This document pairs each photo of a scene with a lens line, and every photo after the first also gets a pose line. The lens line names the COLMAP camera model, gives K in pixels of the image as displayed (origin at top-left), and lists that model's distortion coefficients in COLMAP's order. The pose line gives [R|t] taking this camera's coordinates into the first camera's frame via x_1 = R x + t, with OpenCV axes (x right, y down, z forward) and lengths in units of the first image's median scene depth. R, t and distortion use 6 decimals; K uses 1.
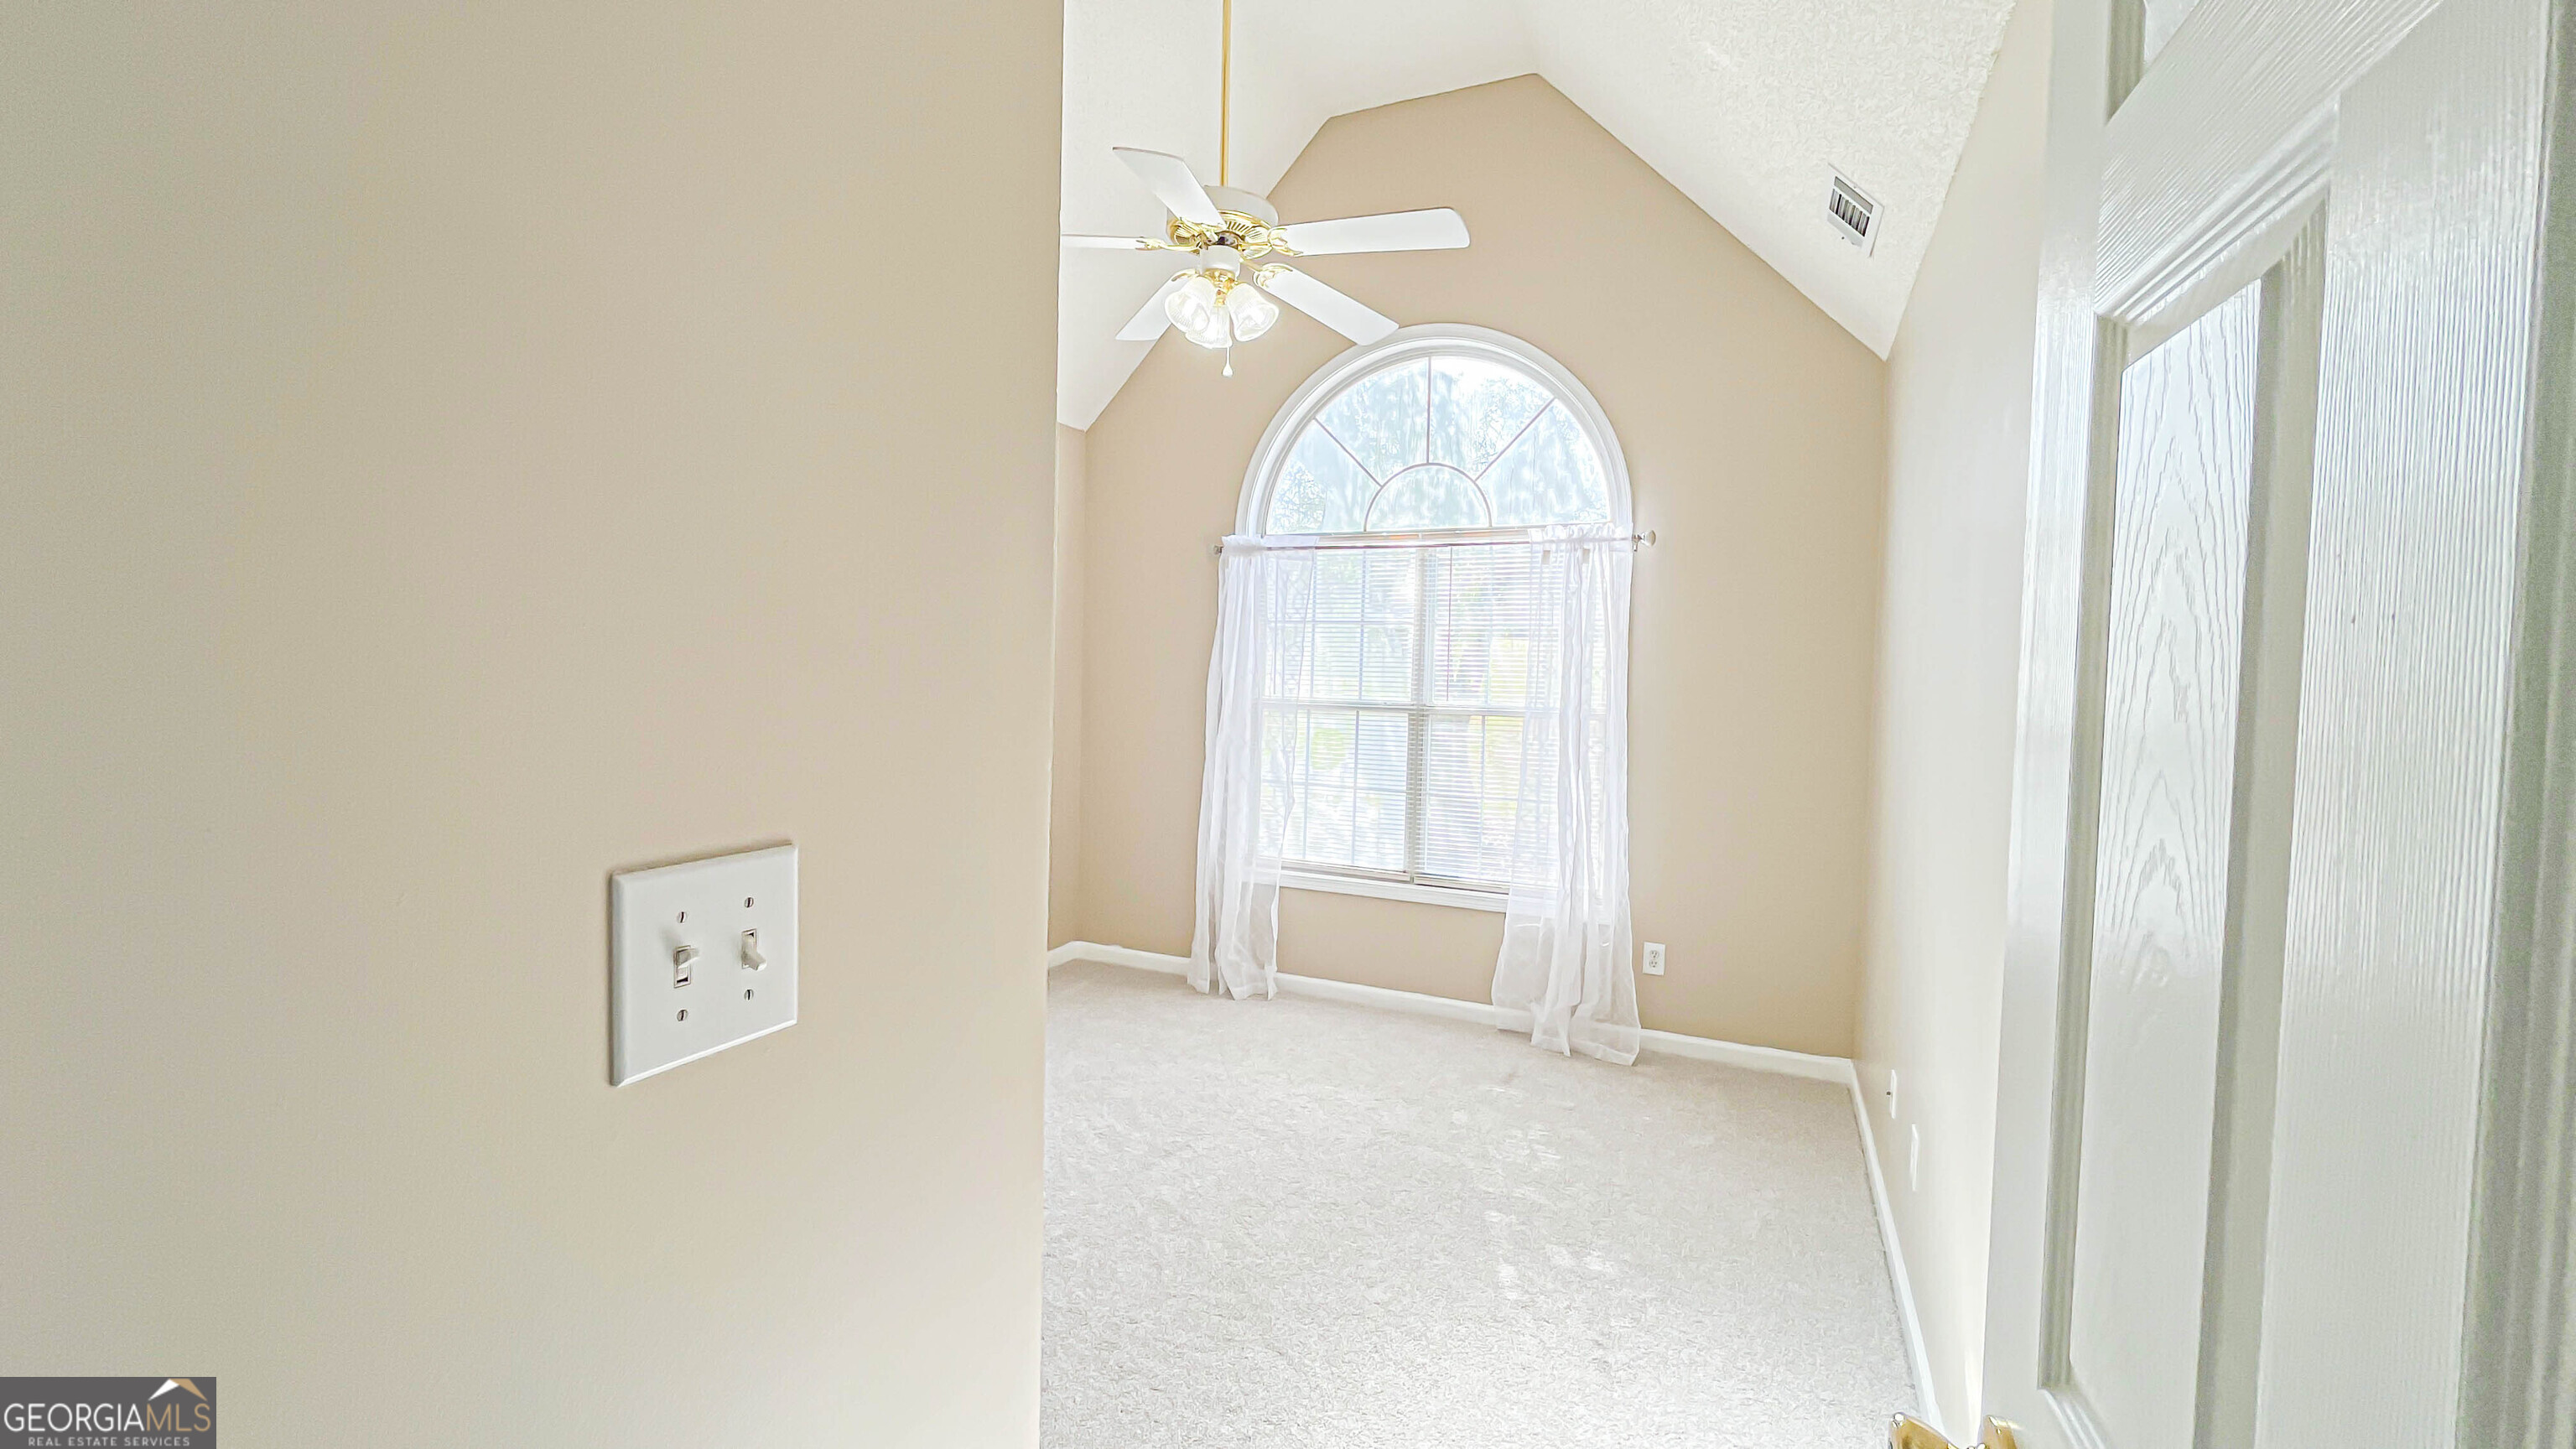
lens RADIAL K [[1048.0, 0, 1291.8], [0, 1048.0, 728.8], [0, 0, 1]] dist [-0.002358, -0.000250]
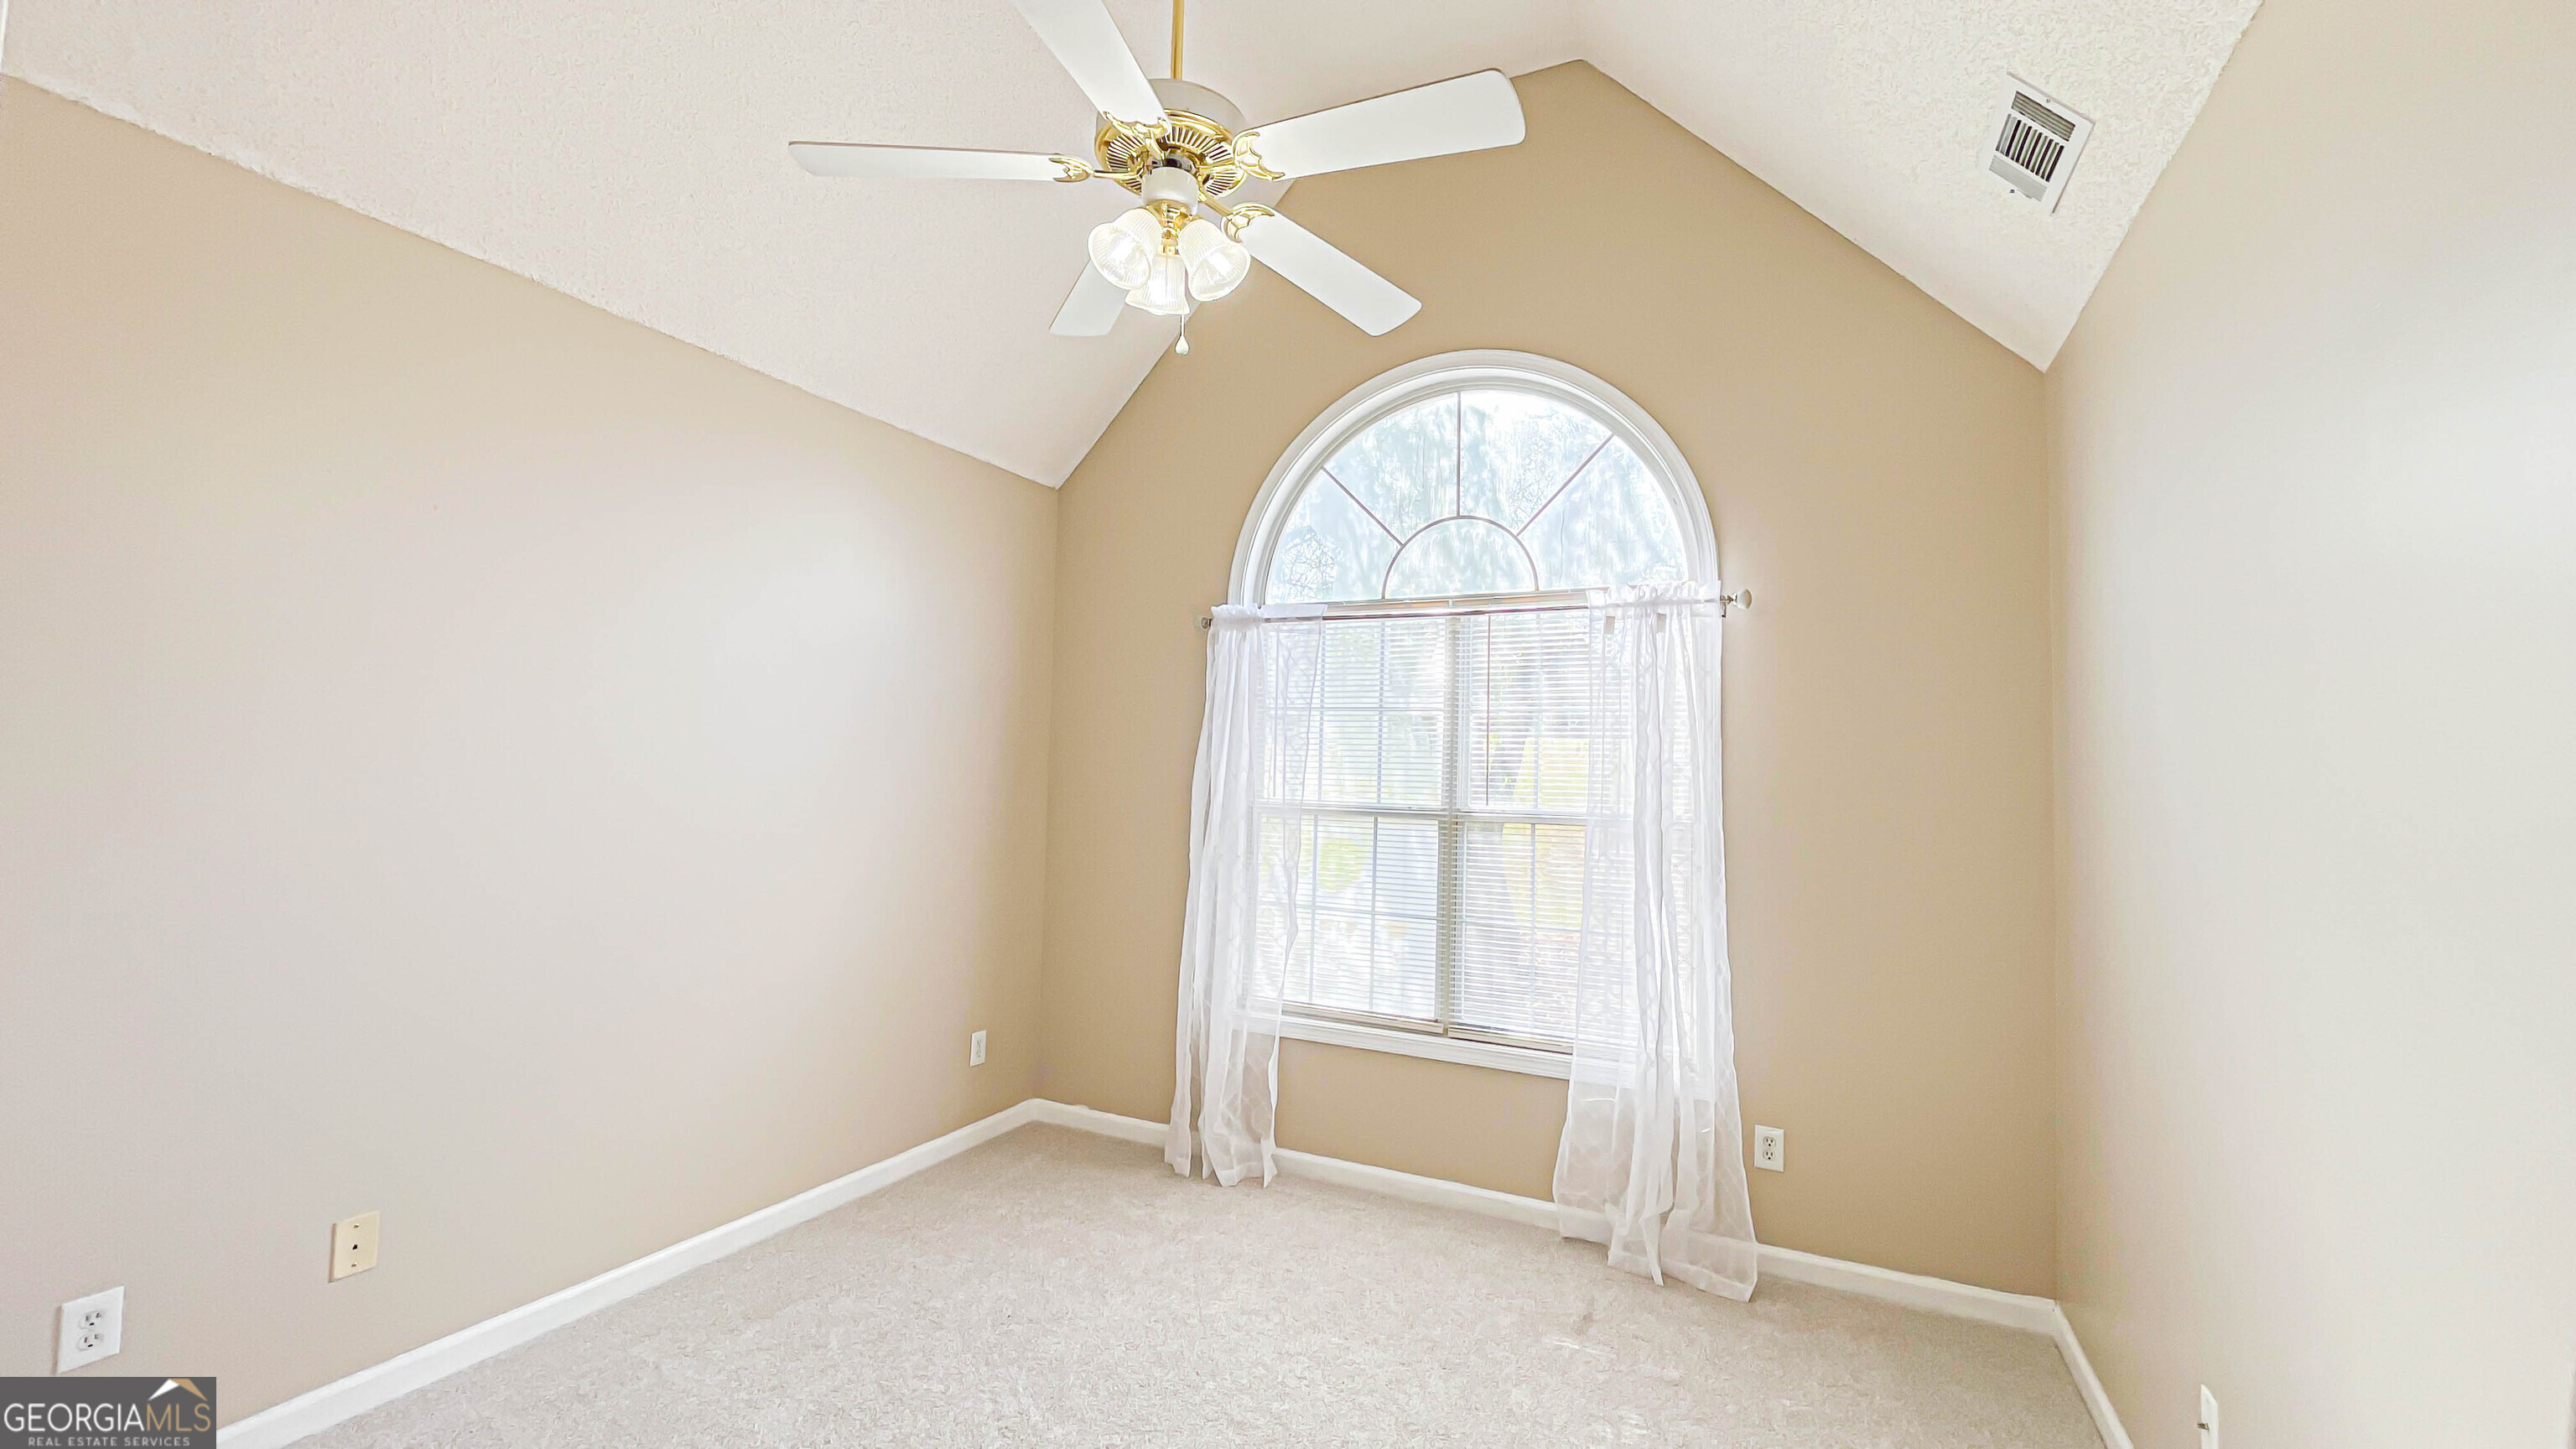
lens RADIAL K [[1048.0, 0, 1289.6], [0, 1048.0, 707.8], [0, 0, 1]] dist [-0.002358, -0.000250]
pose [[0.999657, -0.000534, -0.026172, 0.019416], [-0.002450, 0.993492, -0.113873, -0.009336], [0.026063, 0.113898, 0.993151, 0.202945]]
